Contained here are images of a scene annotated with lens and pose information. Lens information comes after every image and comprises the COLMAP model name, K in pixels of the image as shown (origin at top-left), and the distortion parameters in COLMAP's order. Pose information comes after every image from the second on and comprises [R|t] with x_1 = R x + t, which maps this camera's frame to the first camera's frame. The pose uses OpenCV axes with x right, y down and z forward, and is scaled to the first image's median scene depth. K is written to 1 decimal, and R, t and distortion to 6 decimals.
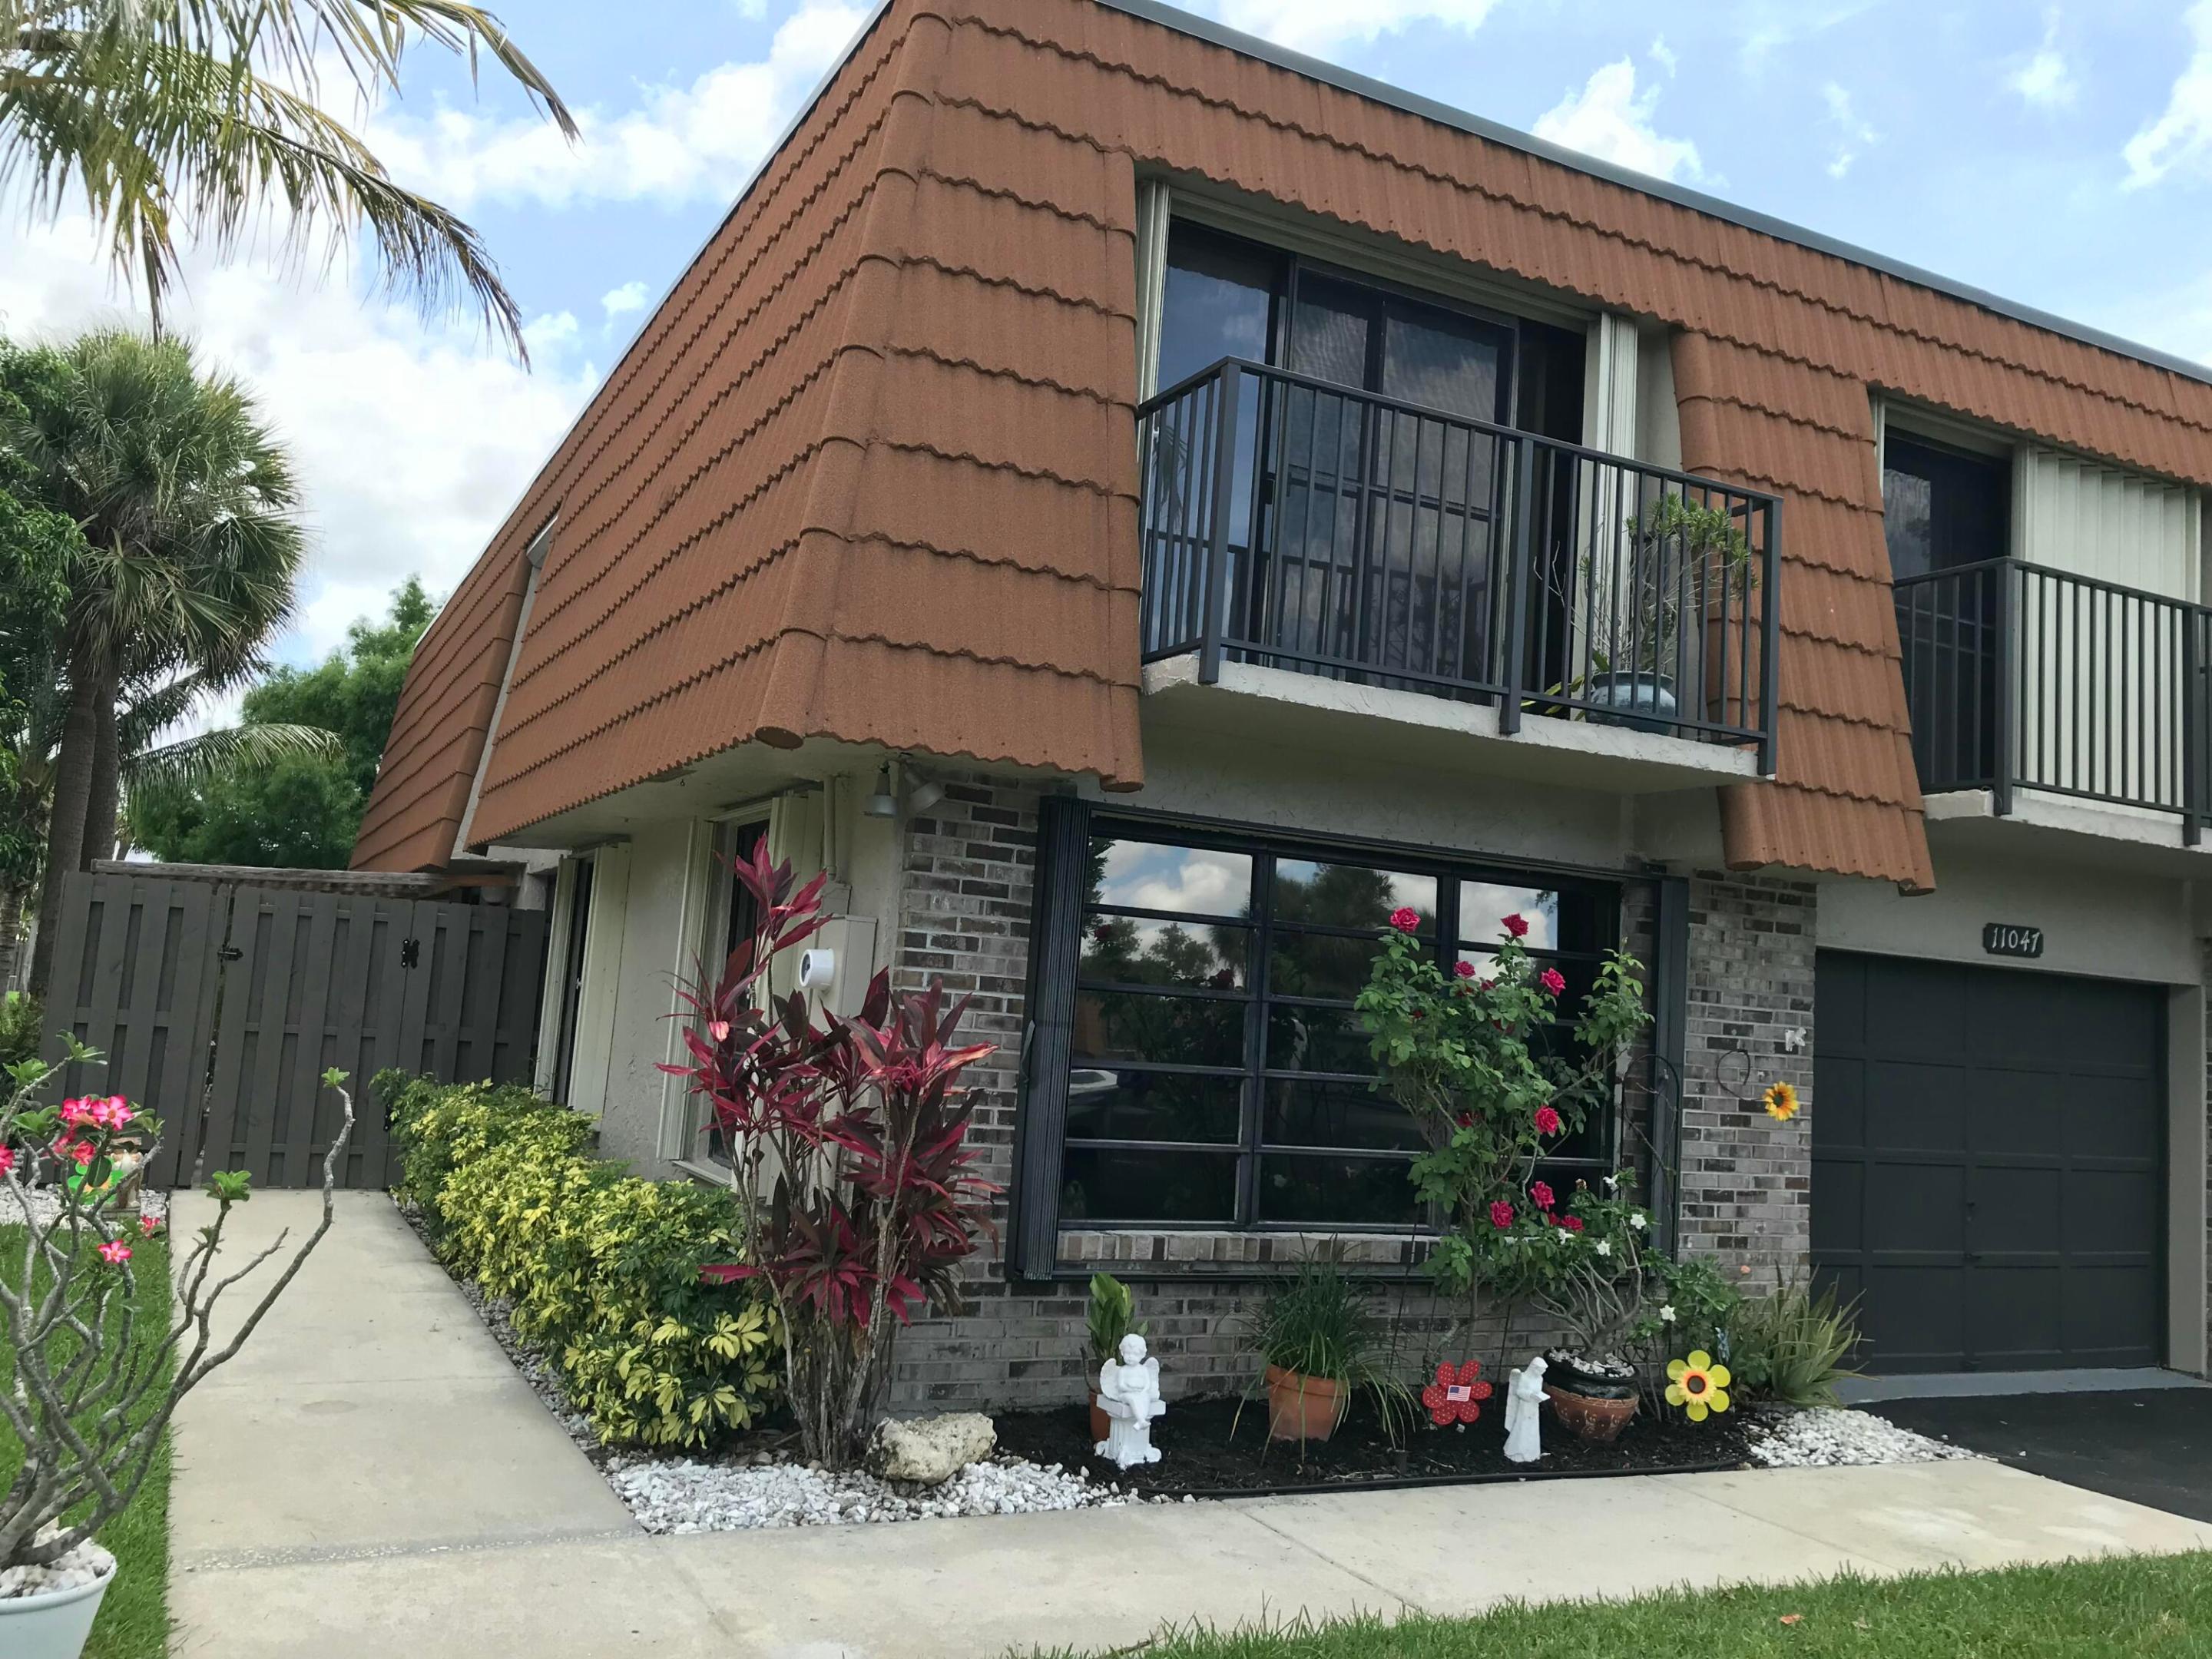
lens RADIAL K [[1806.9, 0, 1084.7], [0, 1806.9, 805.7], [0, 0, 1]] dist [0.044167, -0.087566]
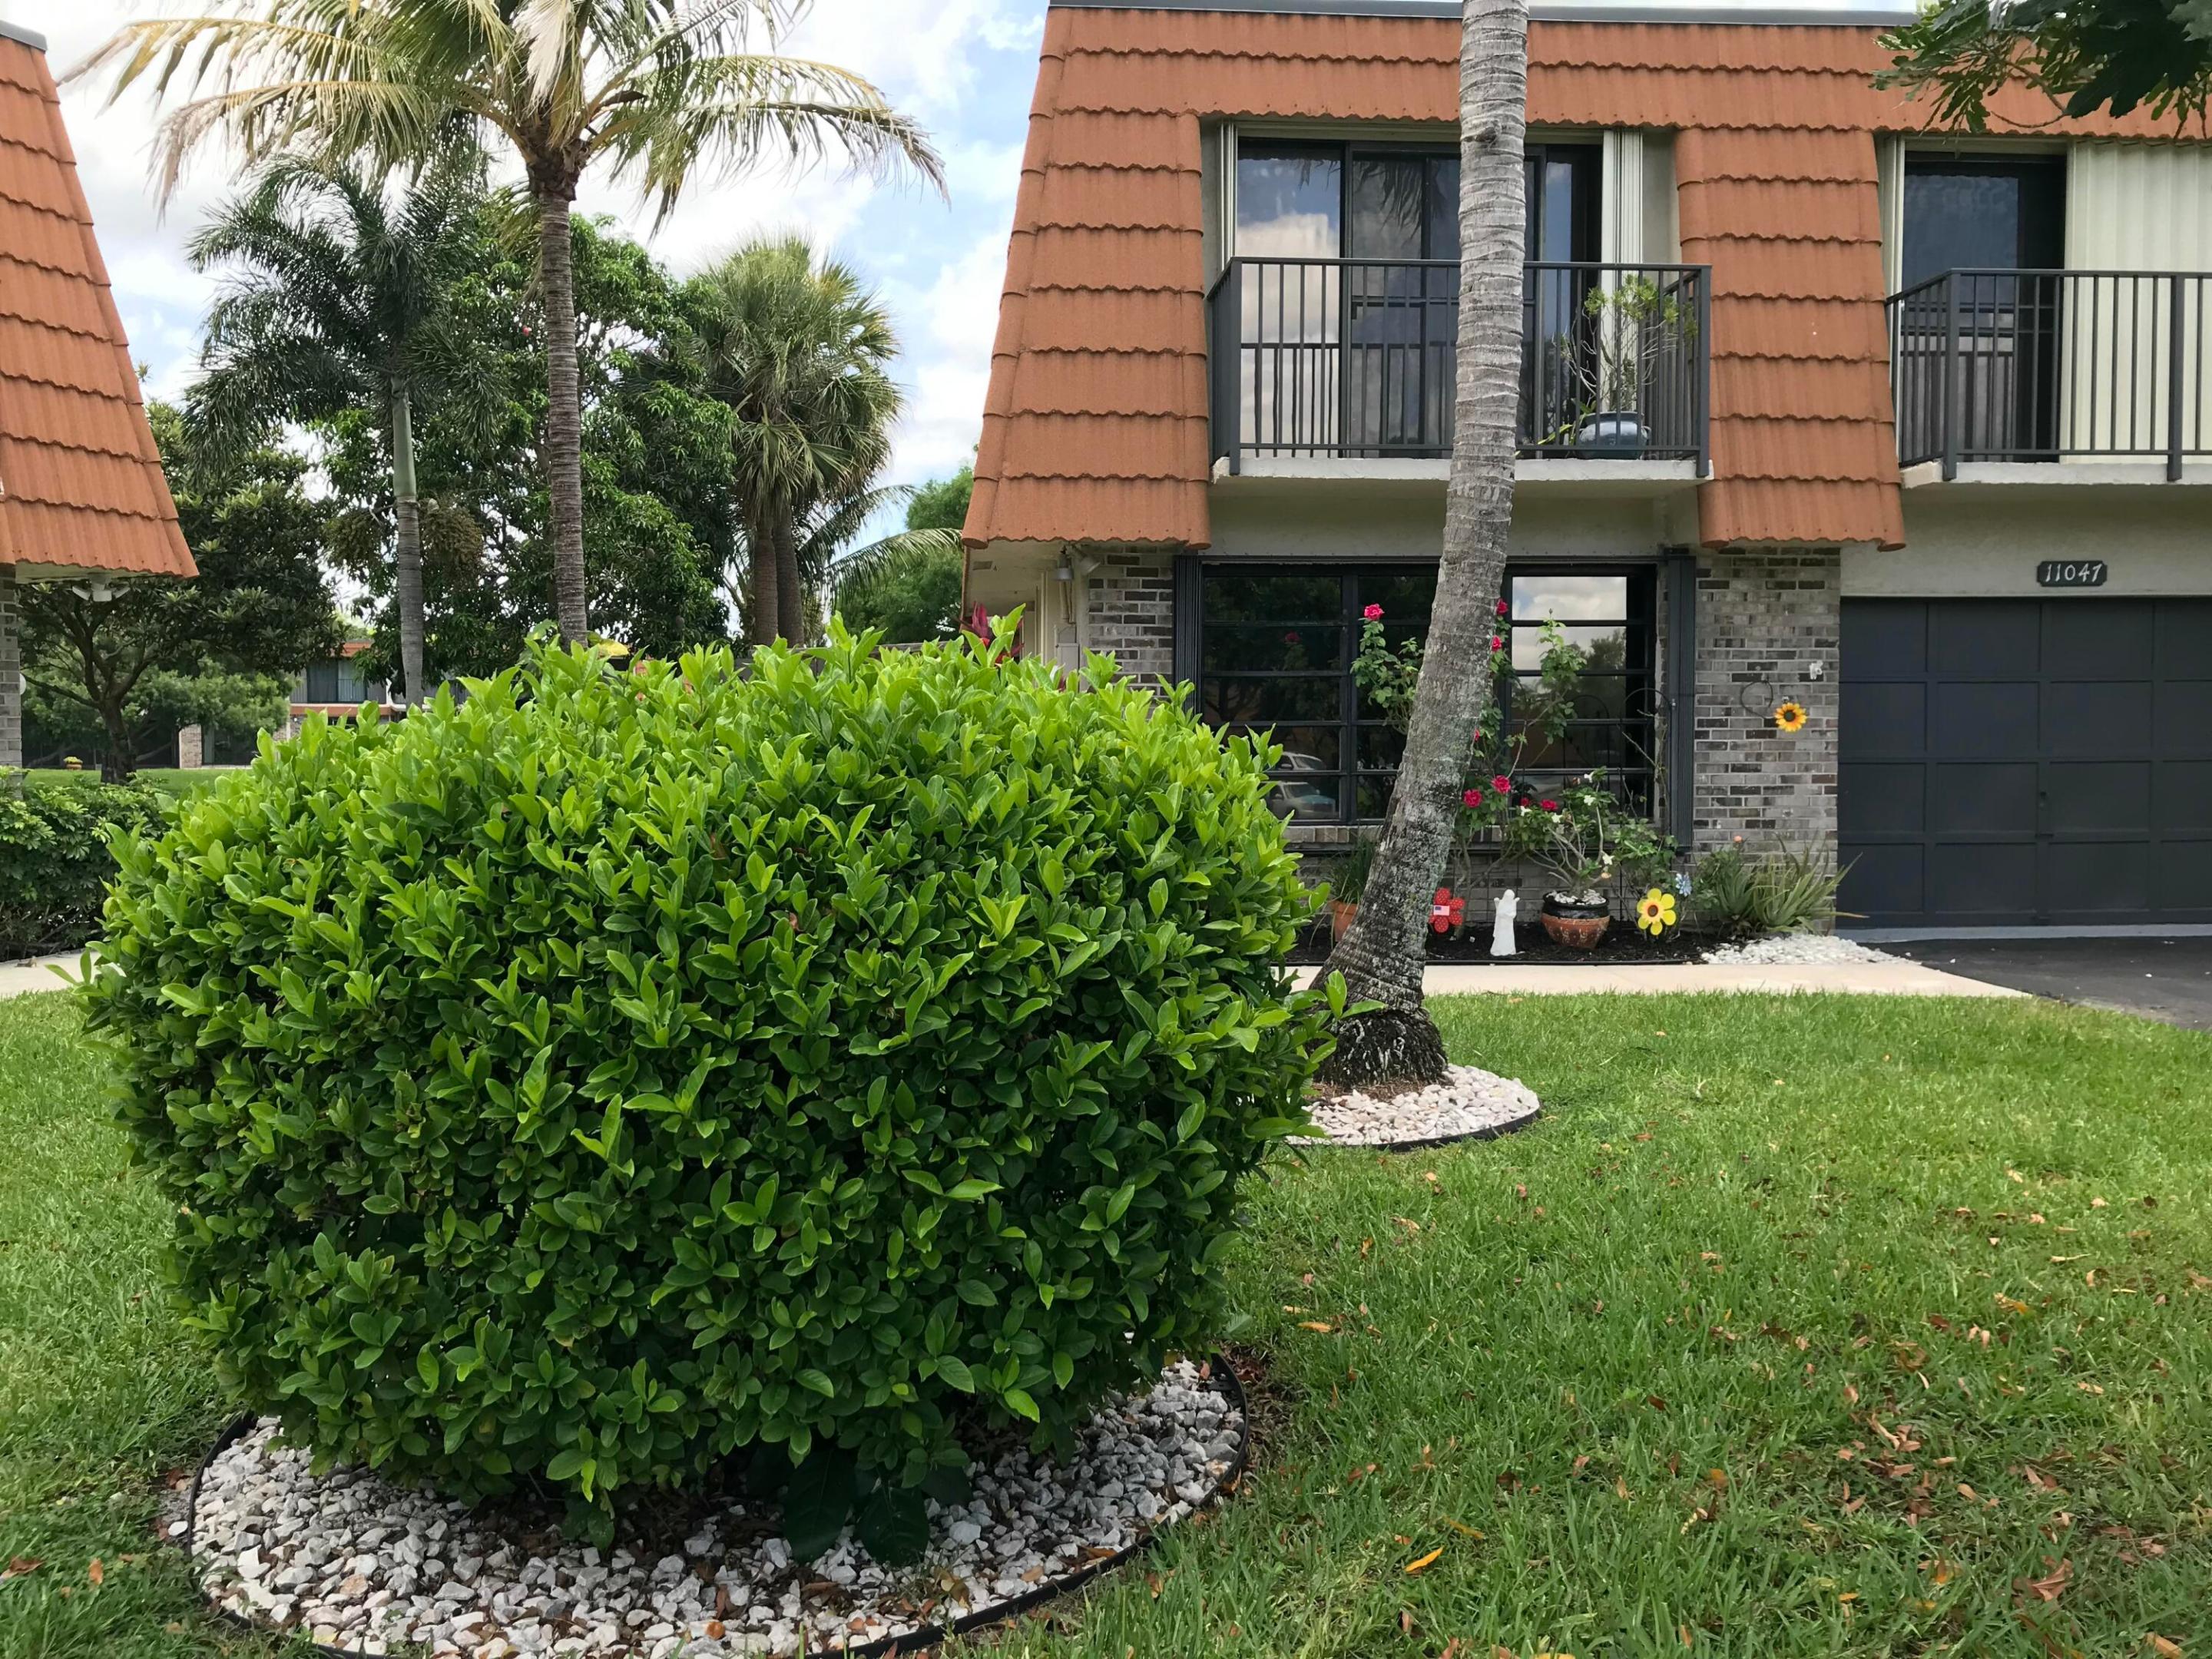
lens RADIAL K [[1806.9, 0, 1084.7], [0, 1806.9, 805.7], [0, 0, 1]] dist [0.044167, -0.087566]
pose [[0.923487, -0.058693, -0.379113, 0.407358], [0.112596, 0.986172, 0.121598, 0.007257], [0.366734, -0.154981, 0.917326, -0.417493]]
